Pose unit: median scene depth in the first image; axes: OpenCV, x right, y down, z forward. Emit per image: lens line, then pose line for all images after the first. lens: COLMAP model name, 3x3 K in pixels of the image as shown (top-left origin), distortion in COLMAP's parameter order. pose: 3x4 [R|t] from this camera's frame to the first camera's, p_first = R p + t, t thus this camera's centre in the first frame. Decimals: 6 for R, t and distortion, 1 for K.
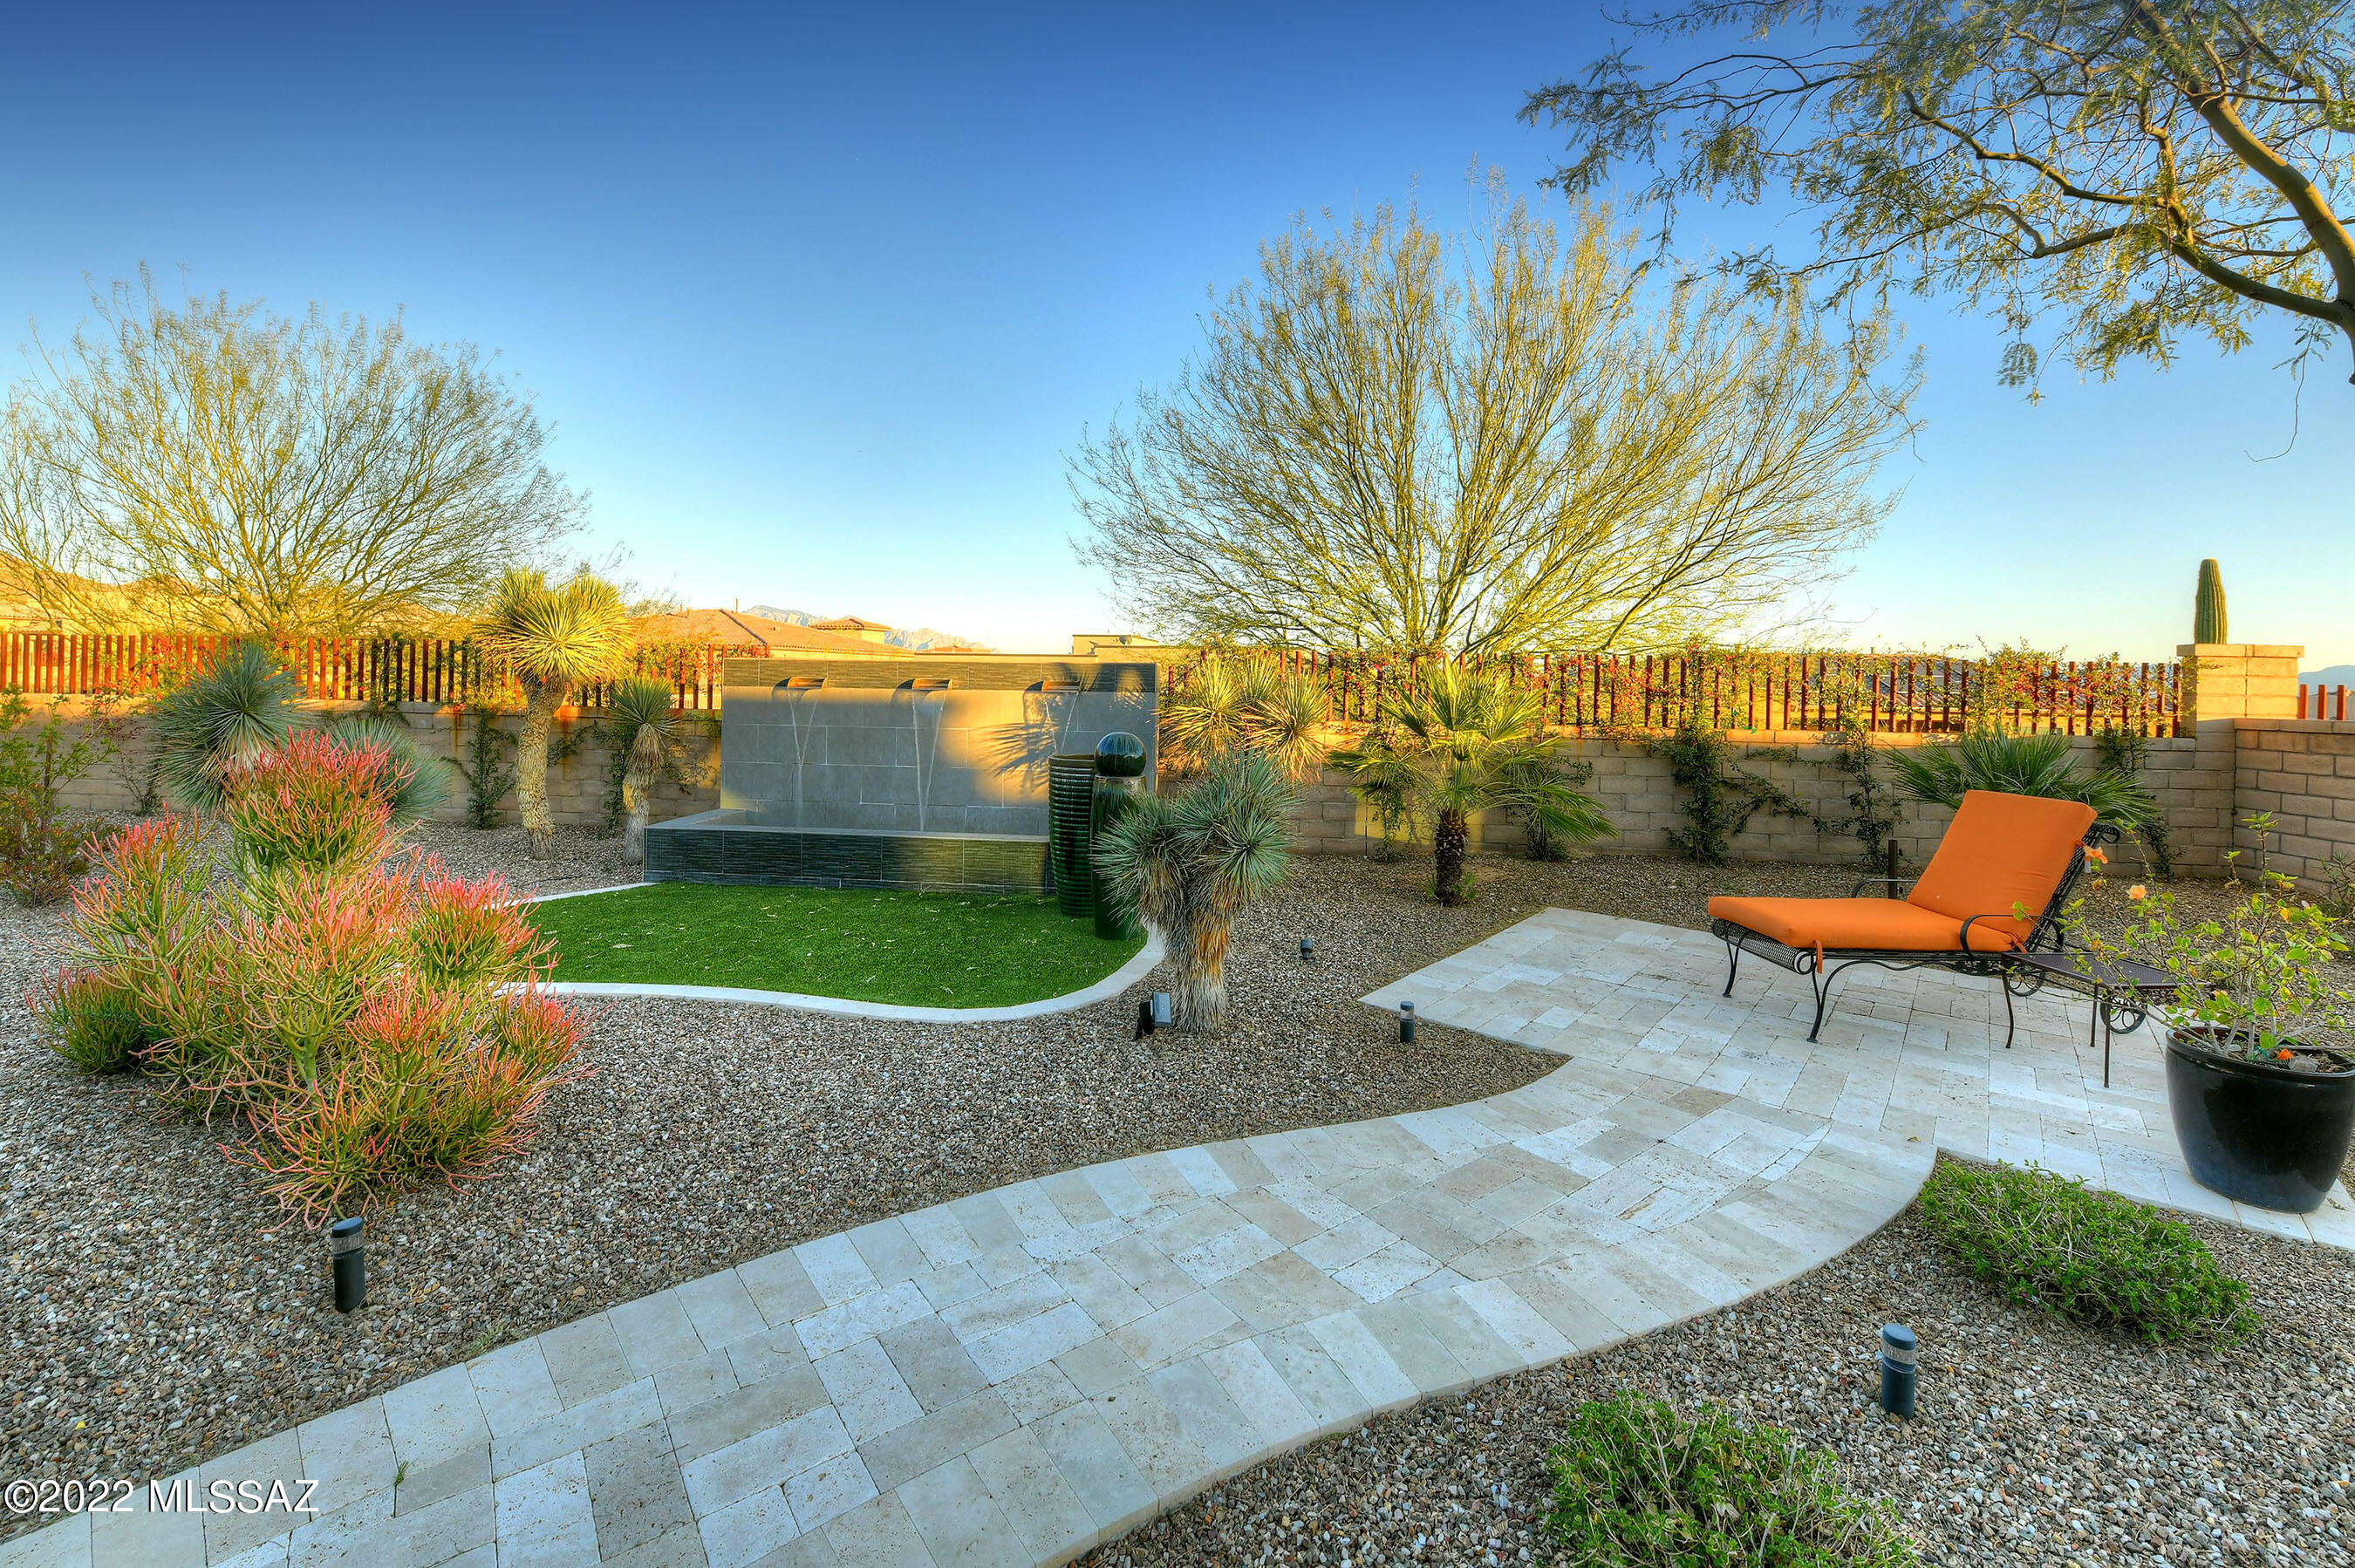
lens RADIAL K [[976.5, 0, 1178.0], [0, 976.5, 770.7], [0, 0, 1]] dist [0.002401, -0.000529]
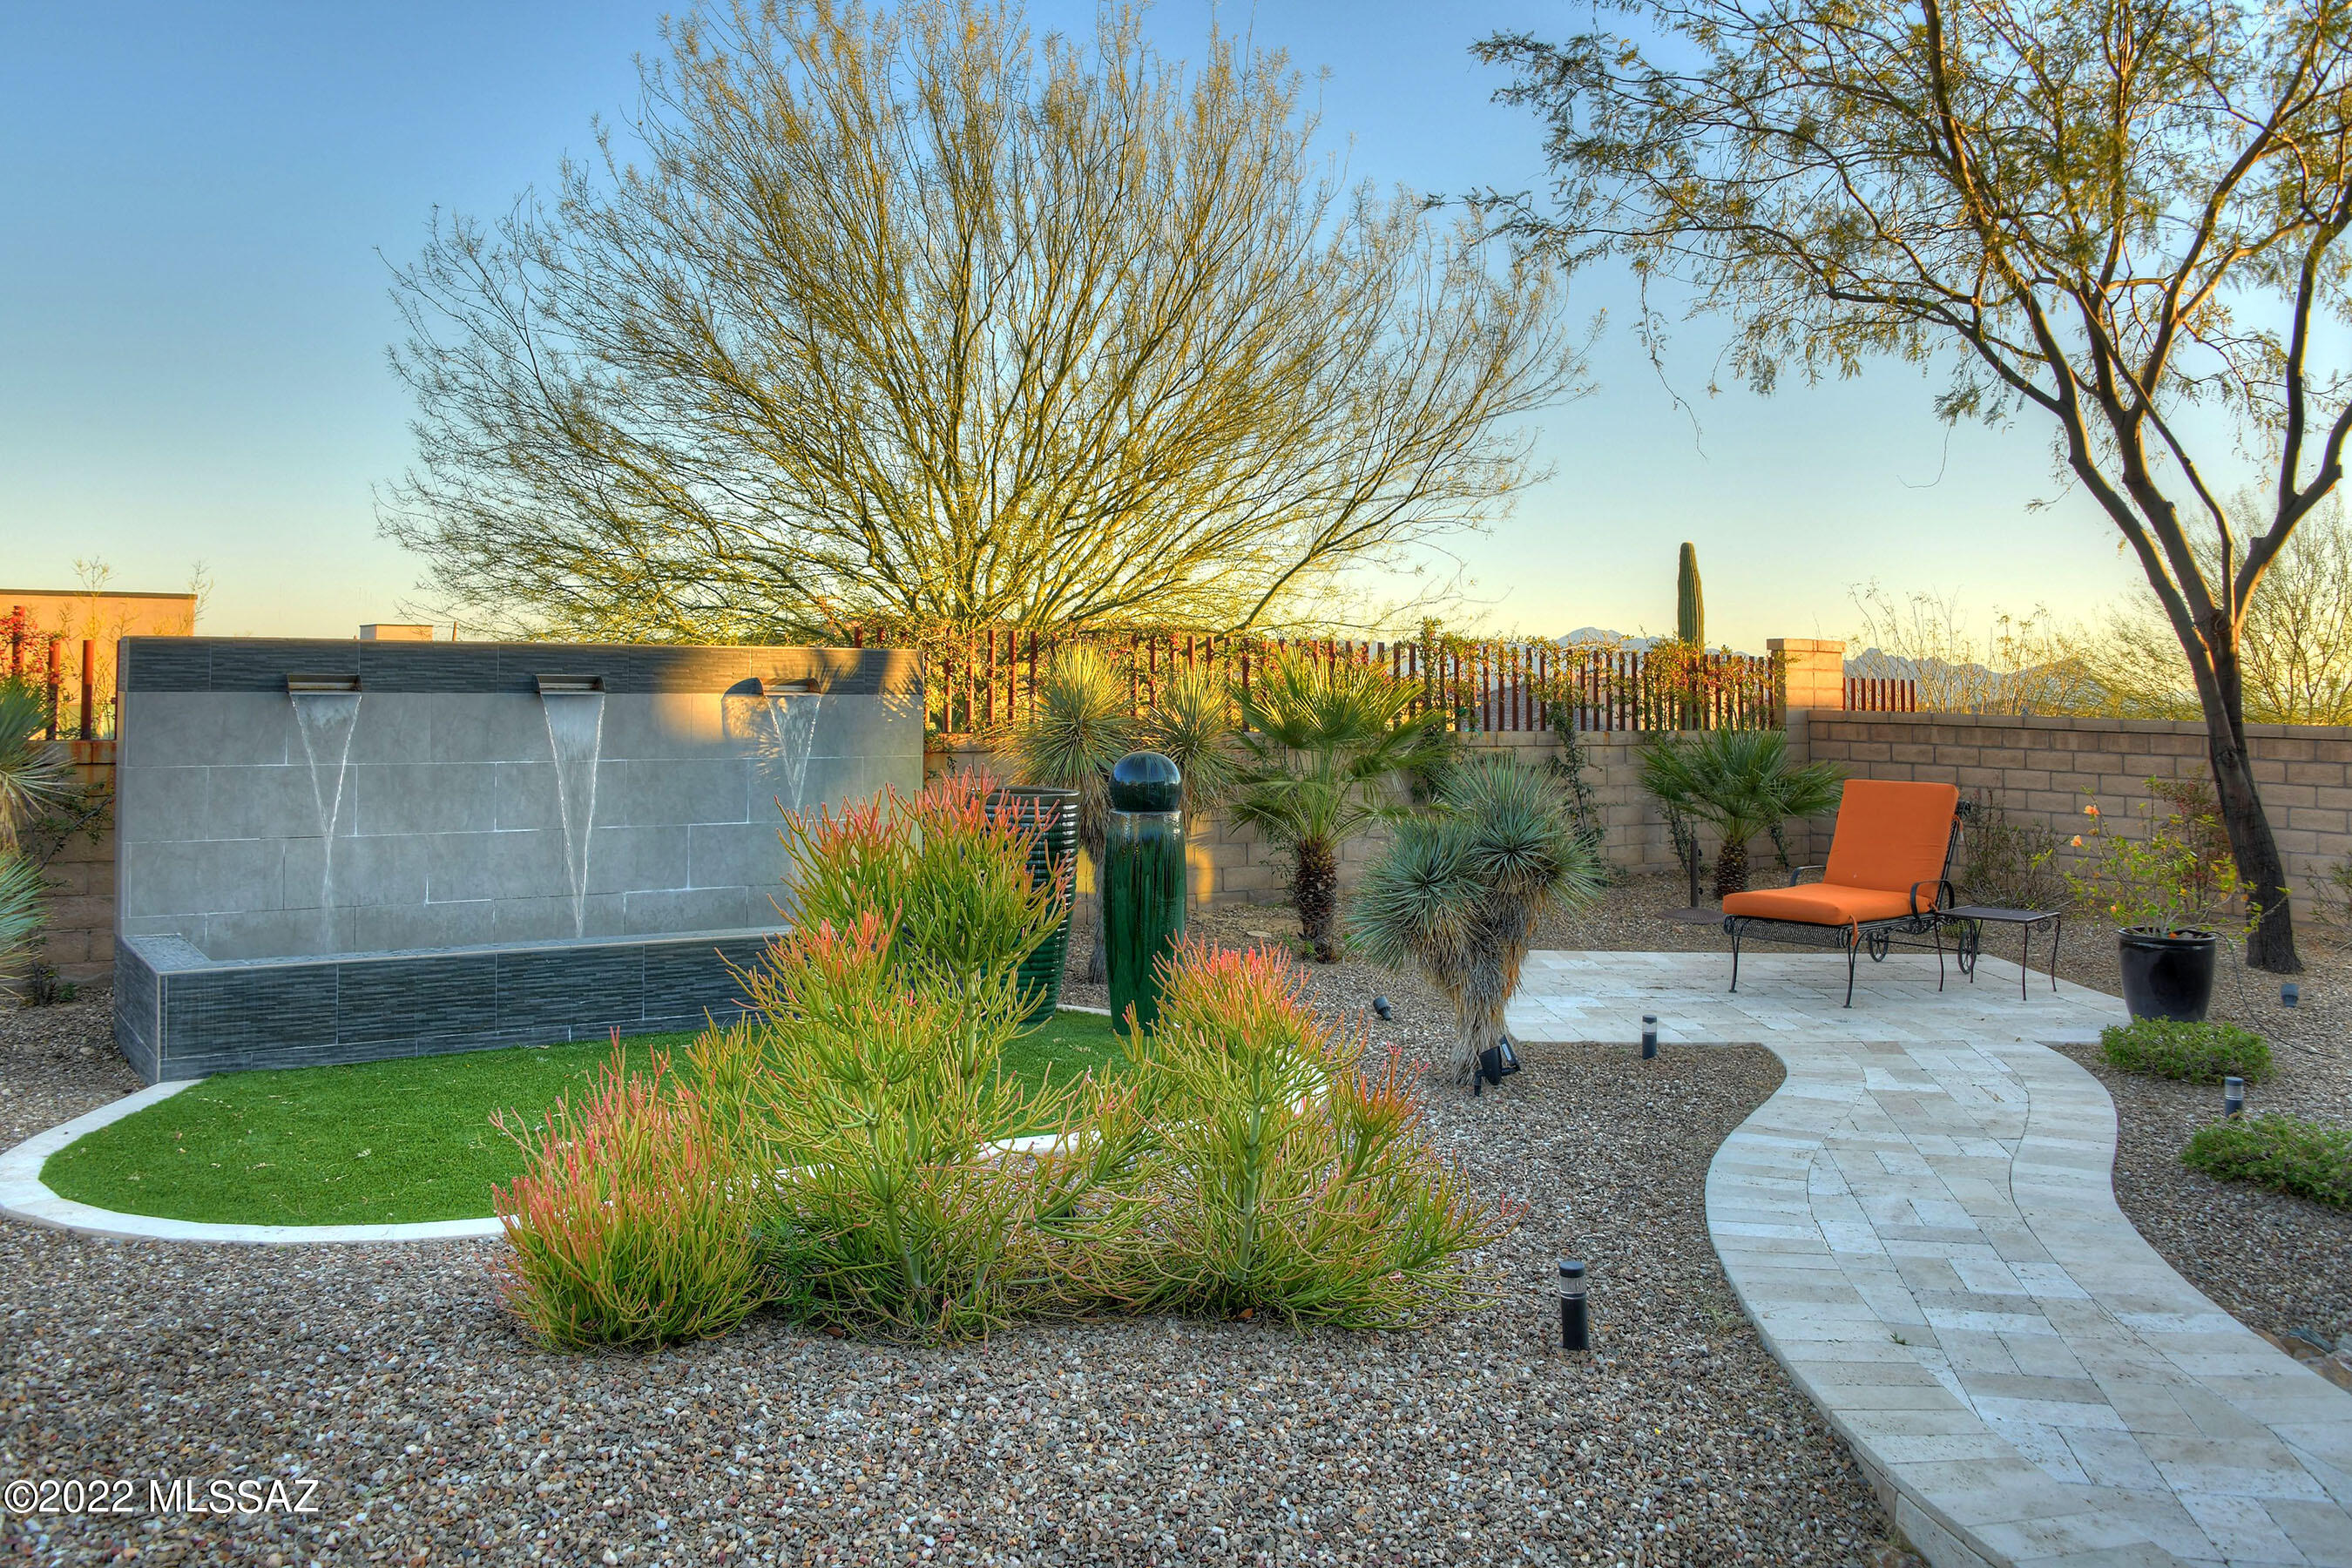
lens RADIAL K [[1908.5, 0, 1175.3], [0, 1908.5, 780.7], [0, 0, 1]] dist [-0.088241, 0.040910]
pose [[0.754021, -0.039490, 0.655662, -0.721732], [0.055858, 0.998430, -0.004103, -0.007859], [-0.654471, 0.039718, 0.755043, -0.067668]]
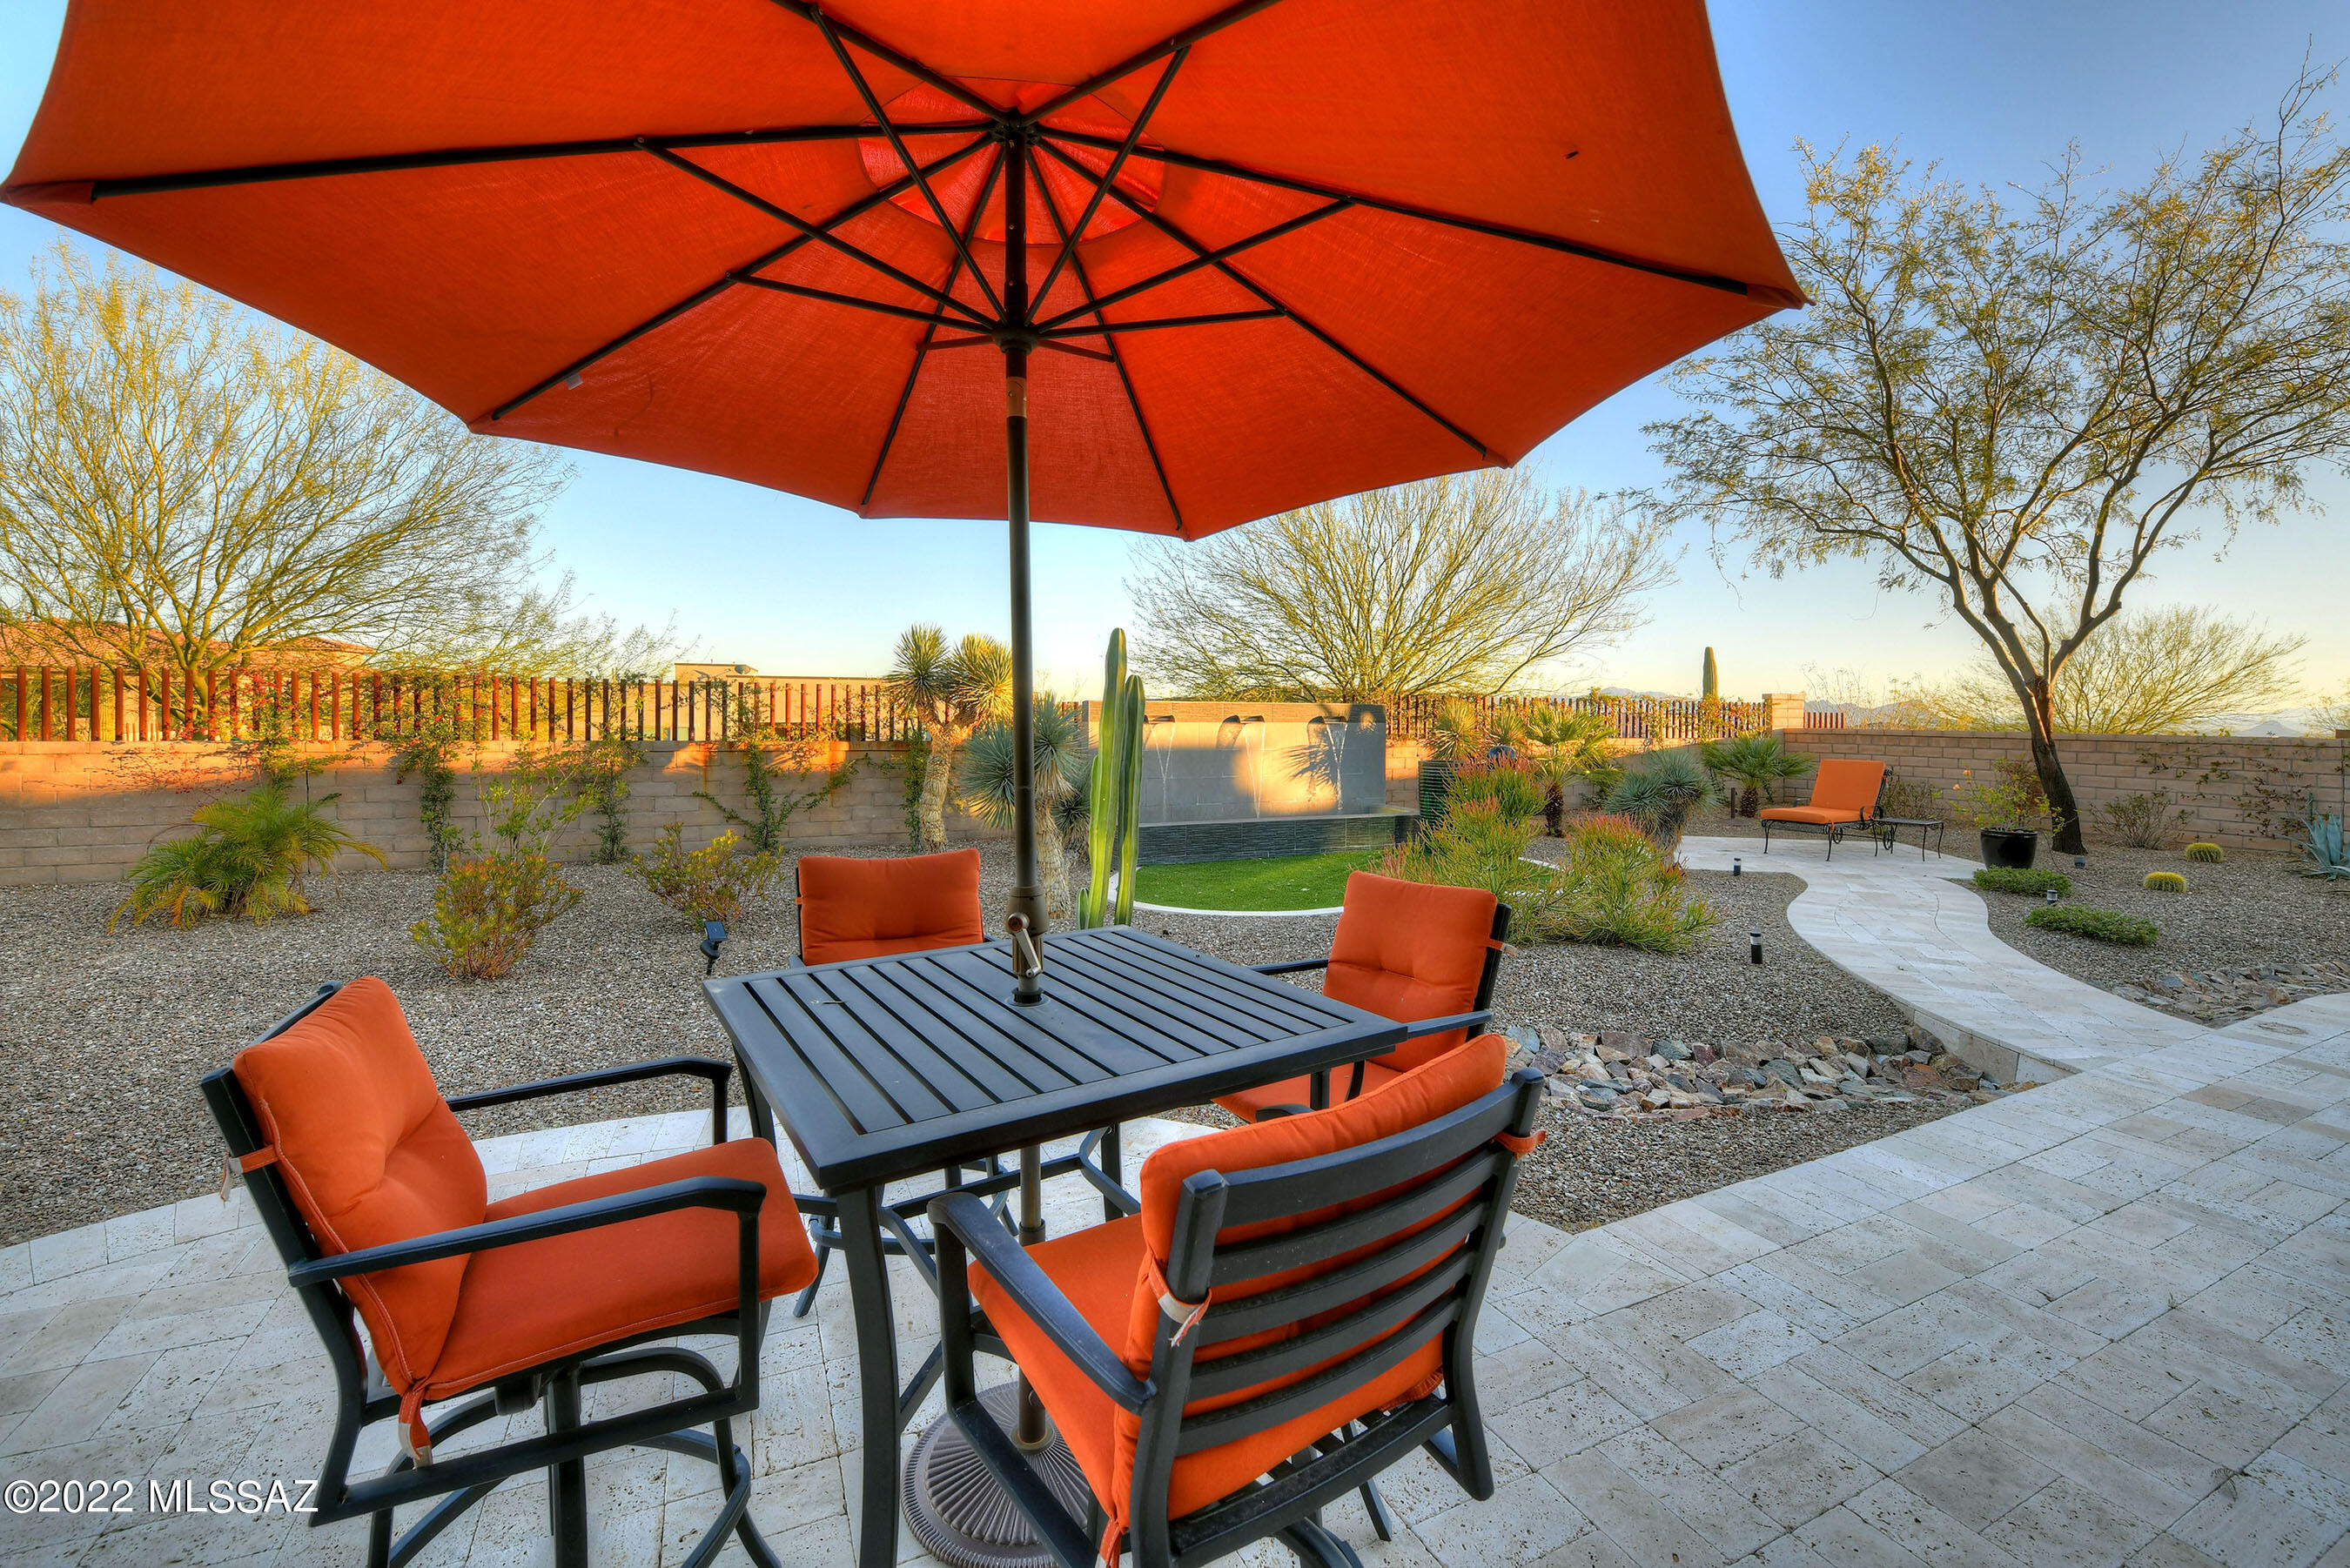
lens RADIAL K [[896.9, 0, 1166.5], [0, 896.9, 797.9], [0, 0, 1]] dist [-0.001484, -0.000974]
pose [[0.891728, -0.052020, 0.449572, -0.980800], [0.047793, 0.998642, 0.020755, -0.005821], [-0.450041, 0.002979, 0.893003, -0.136832]]
